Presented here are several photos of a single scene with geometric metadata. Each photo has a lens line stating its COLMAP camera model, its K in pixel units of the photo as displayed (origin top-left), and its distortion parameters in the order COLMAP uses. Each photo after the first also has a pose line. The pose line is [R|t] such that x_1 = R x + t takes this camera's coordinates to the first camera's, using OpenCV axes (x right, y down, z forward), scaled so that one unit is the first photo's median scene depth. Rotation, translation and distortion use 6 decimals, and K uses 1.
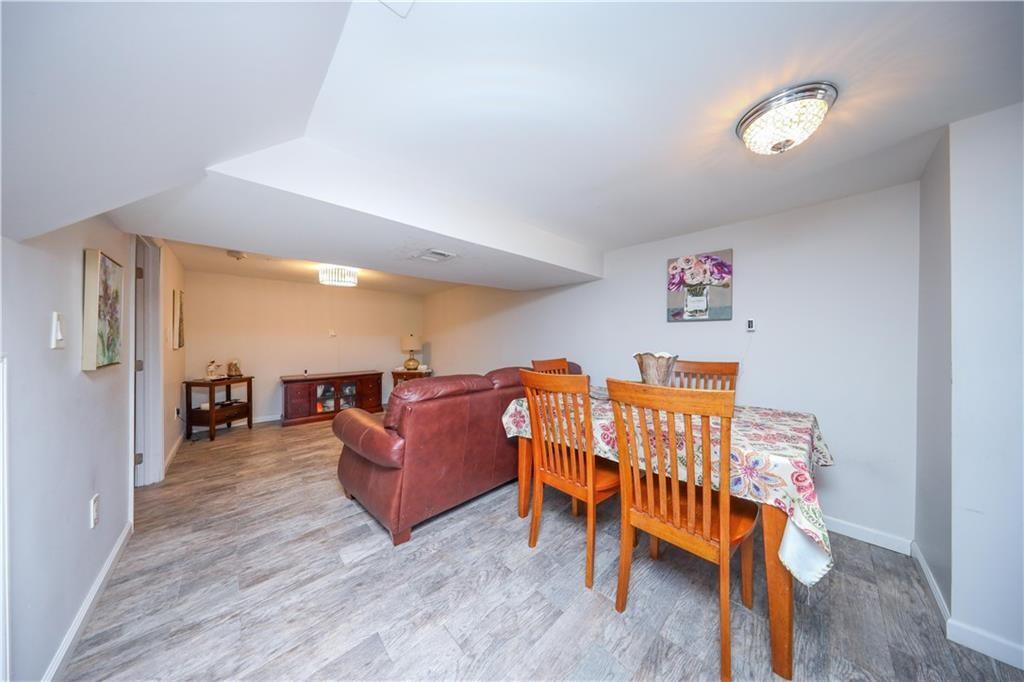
lens RADIAL K [[301.7, 0, 506.1], [0, 301.7, 339.0], [0, 0, 1]] dist [-0.007758, 0.000044]
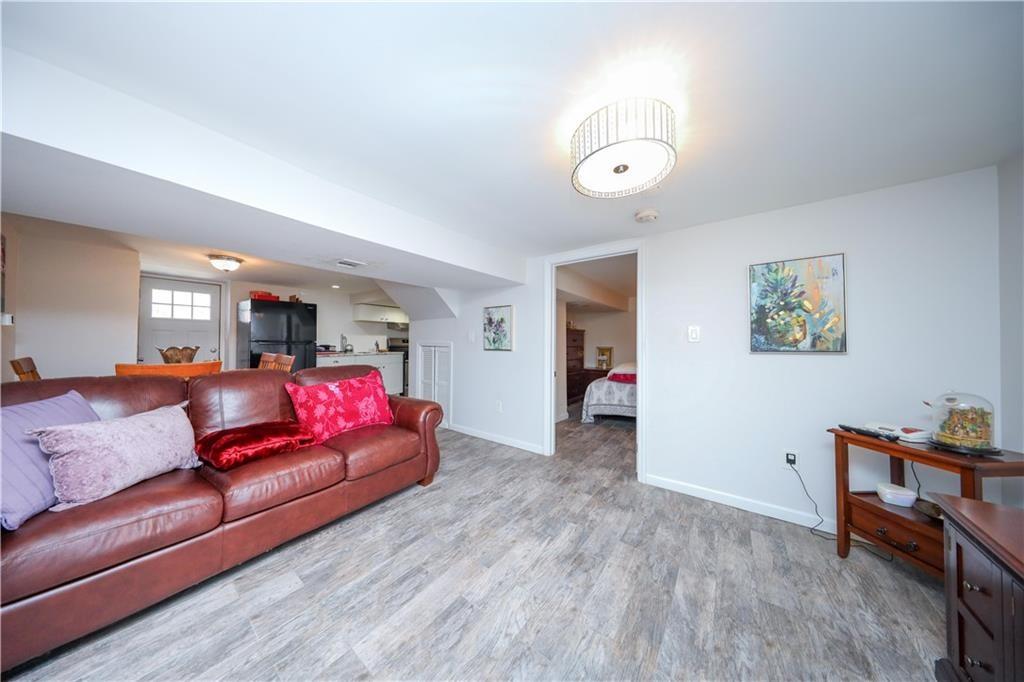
lens RADIAL K [[301.7, 0, 506.1], [0, 301.7, 339.0], [0, 0, 1]] dist [-0.007758, 0.000044]
pose [[-0.984768, -0.004769, -0.173809, -0.547703], [-0.003216, 0.999952, -0.009217, 0.013827], [0.173845, -0.008518, -0.984736, 1.926987]]
